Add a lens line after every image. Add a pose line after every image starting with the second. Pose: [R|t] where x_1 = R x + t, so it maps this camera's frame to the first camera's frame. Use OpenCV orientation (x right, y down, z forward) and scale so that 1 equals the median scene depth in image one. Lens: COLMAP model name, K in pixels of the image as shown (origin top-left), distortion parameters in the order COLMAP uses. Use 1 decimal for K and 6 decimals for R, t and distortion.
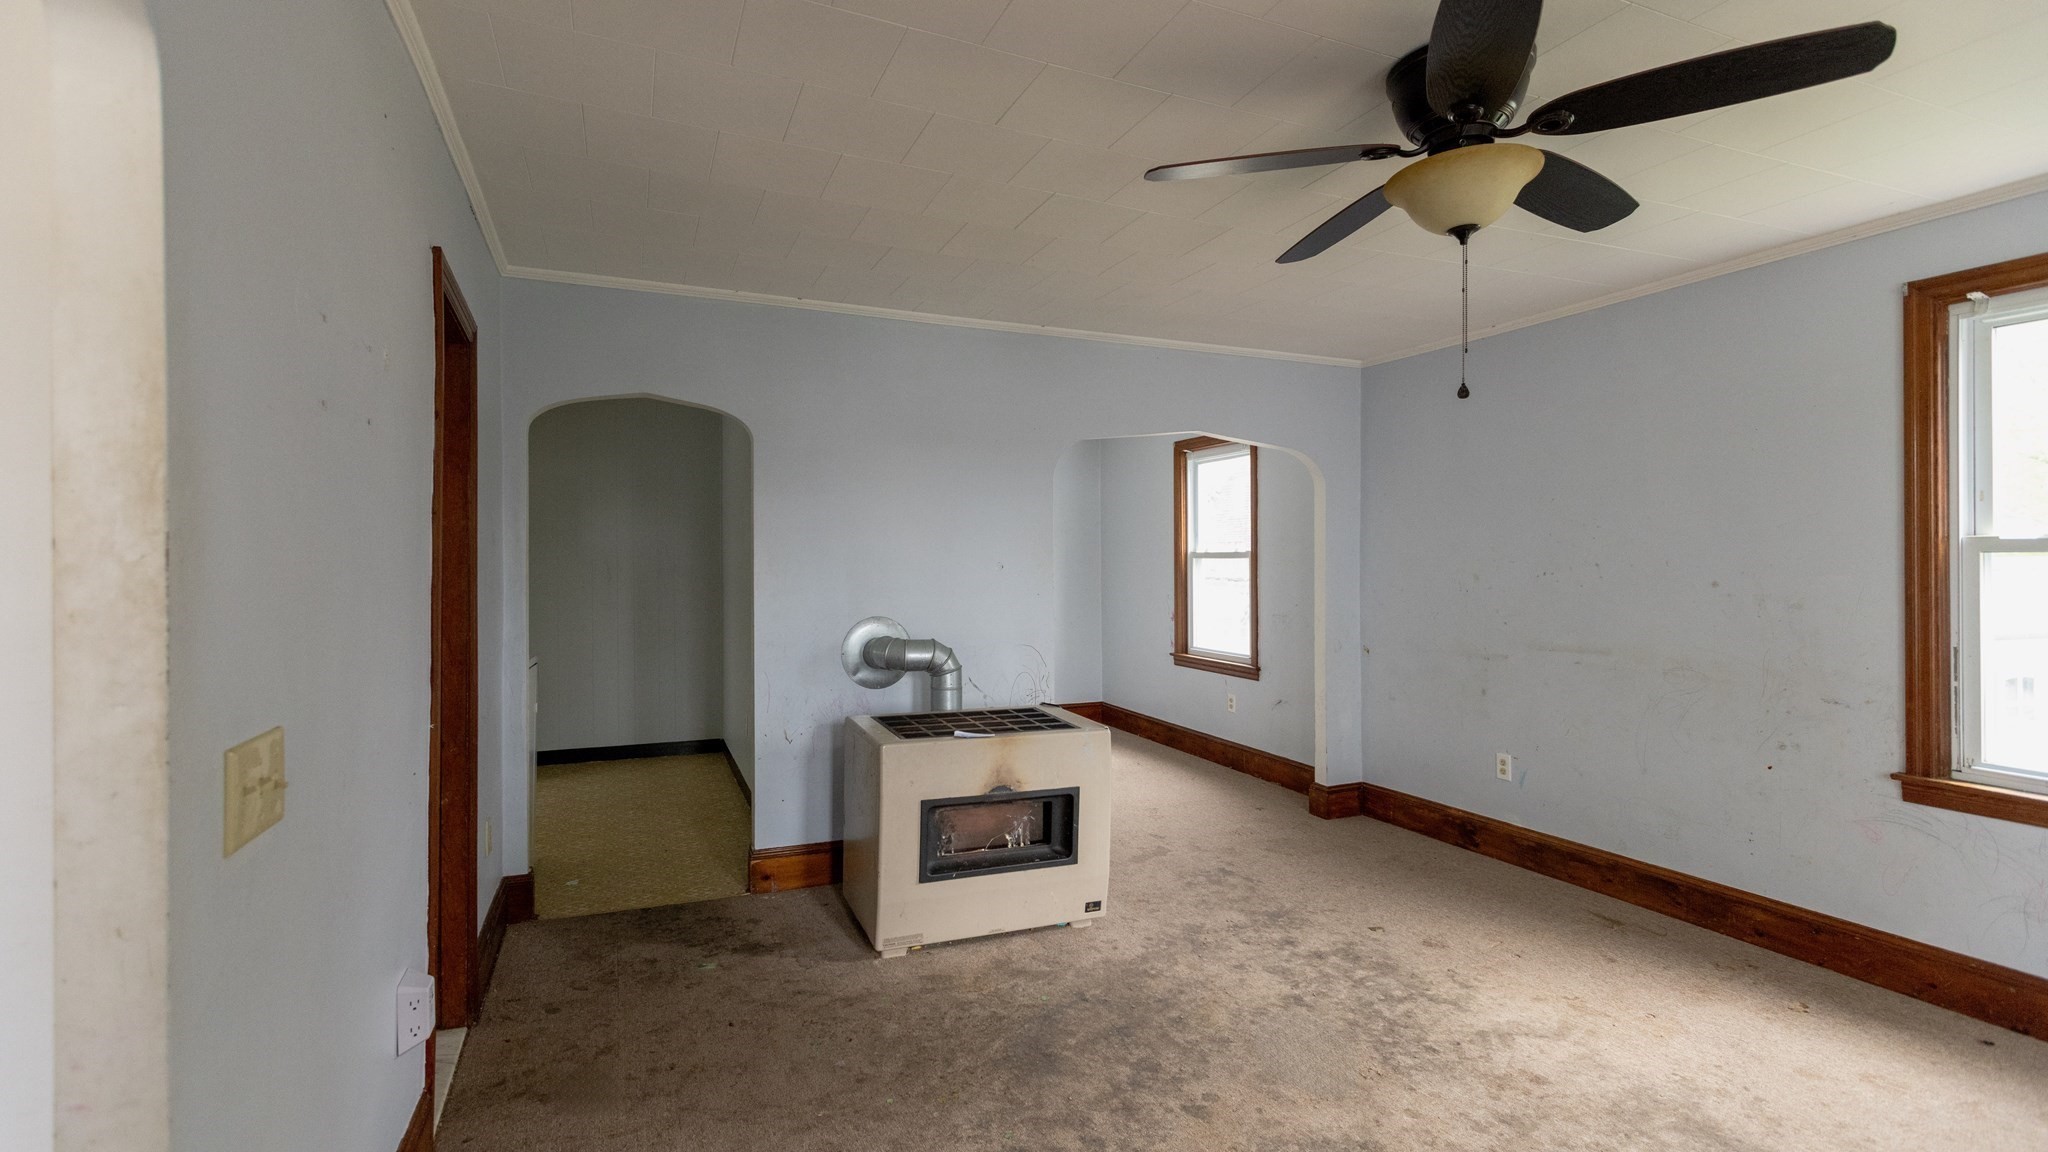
lens RADIAL K [[918.8, 0, 1024.0], [0, 918.8, 576.0], [0, 0, 1]] dist [-0.000673, -0.000378]
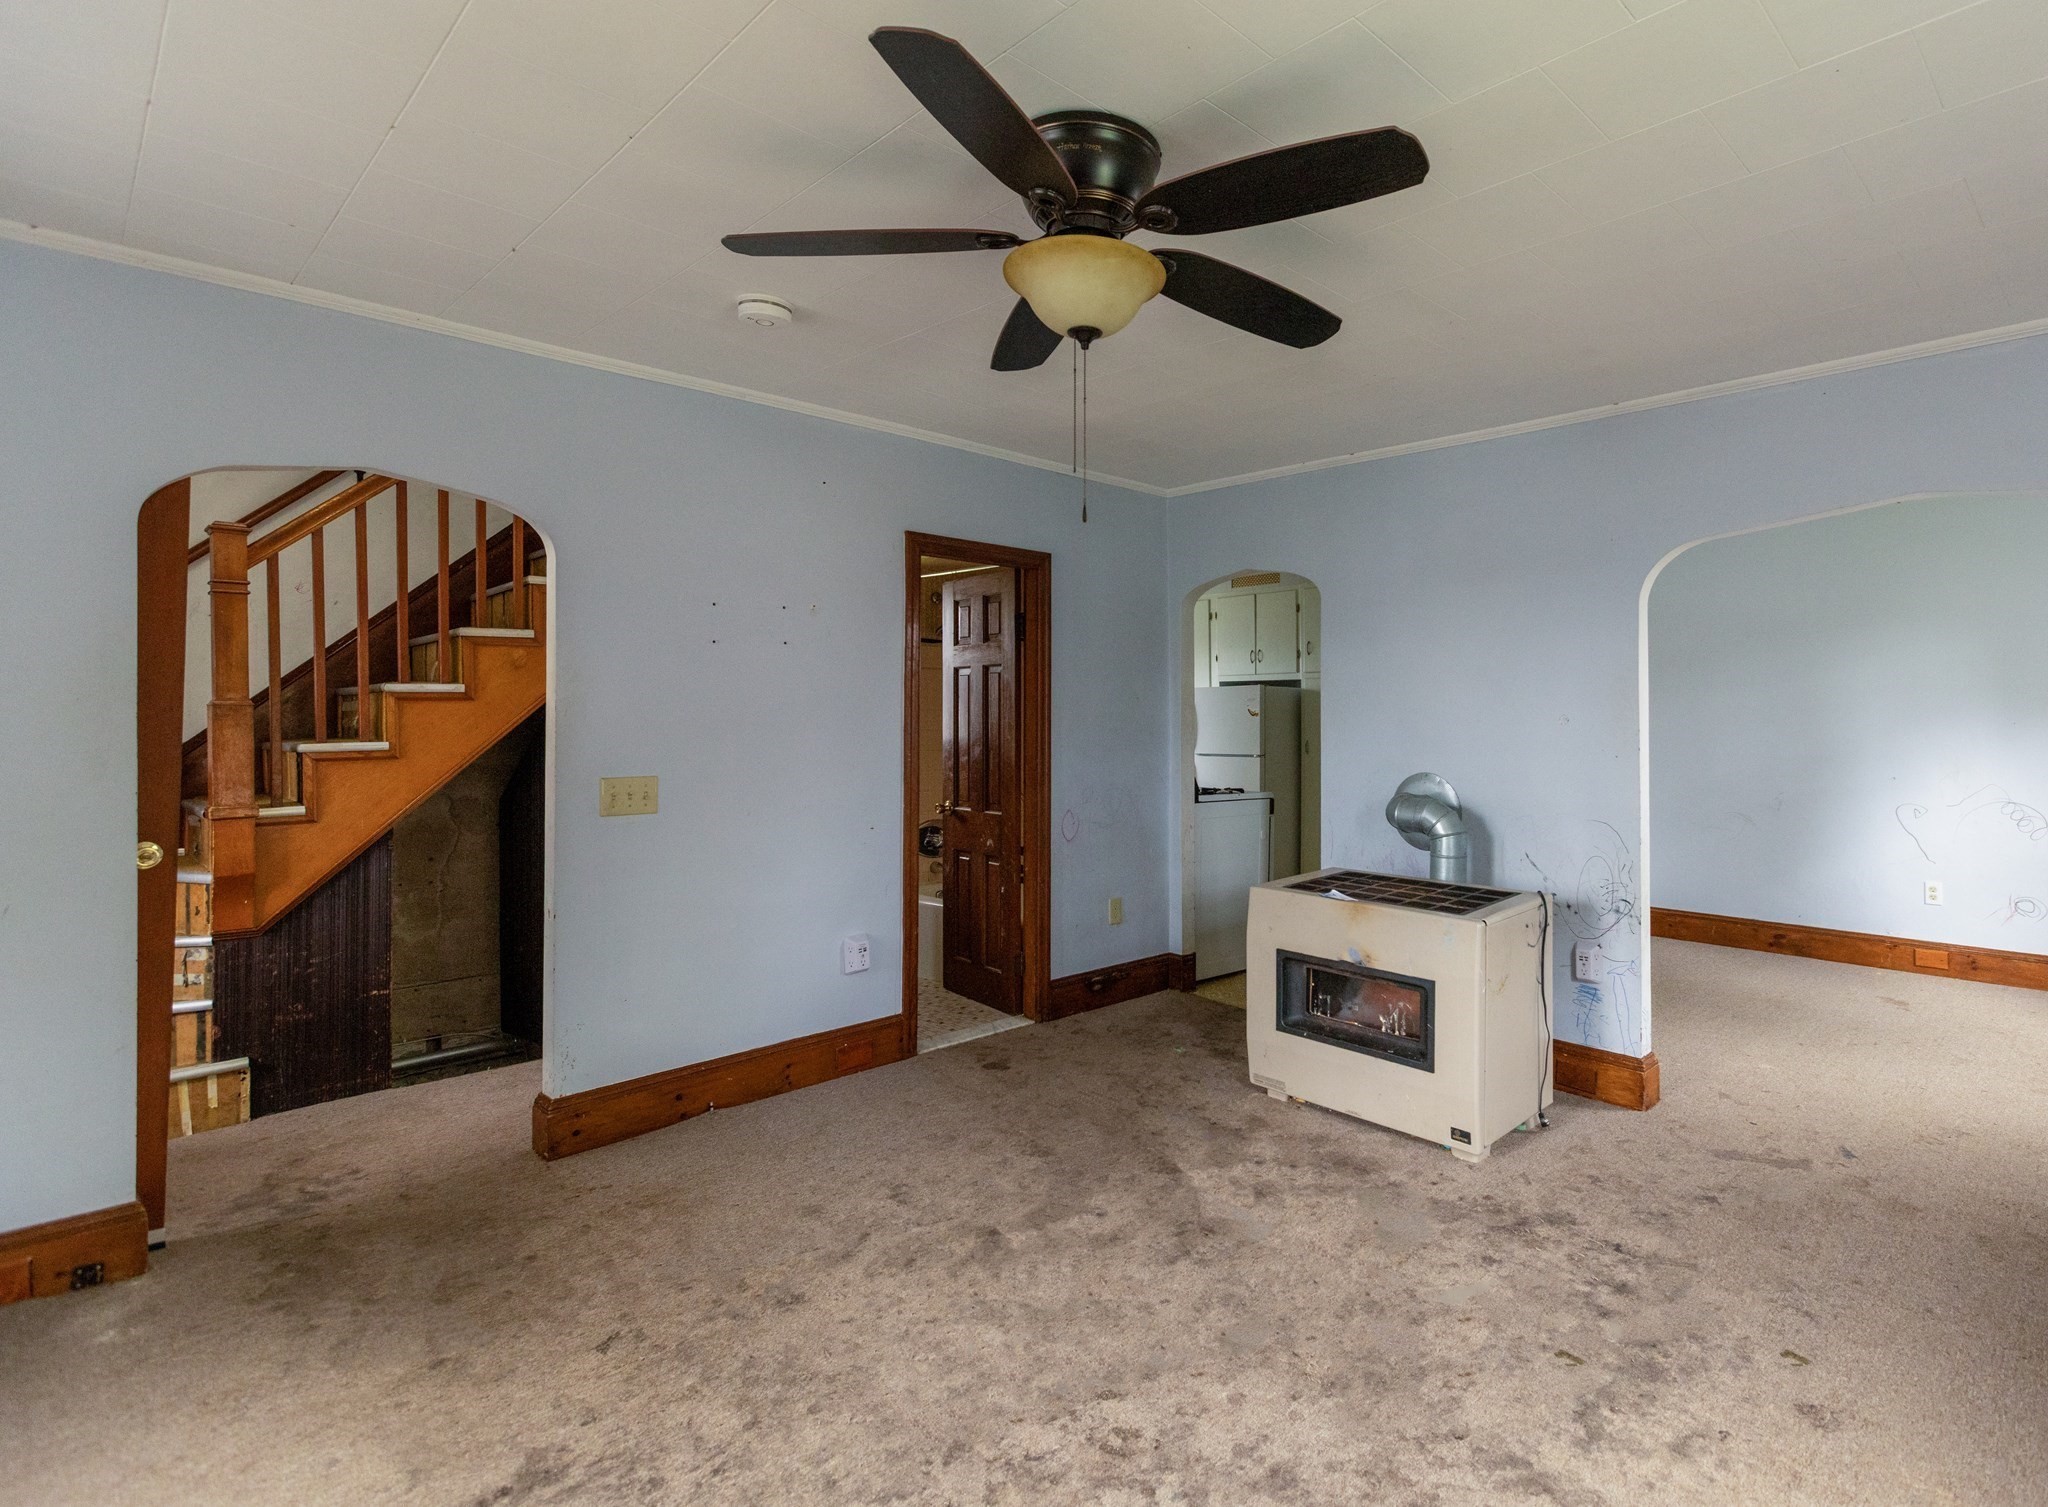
lens RADIAL K [[1076.6, 0, 1177.1], [0, 1076.6, 728.2], [0, 0, 1]] dist [-0.000177, 0.000252]
pose [[0.409103, 0.015169, -0.912362, 0.925804], [-0.018139, 0.999799, 0.008490, -0.006230], [0.912308, 0.013076, 0.409296, 0.413418]]
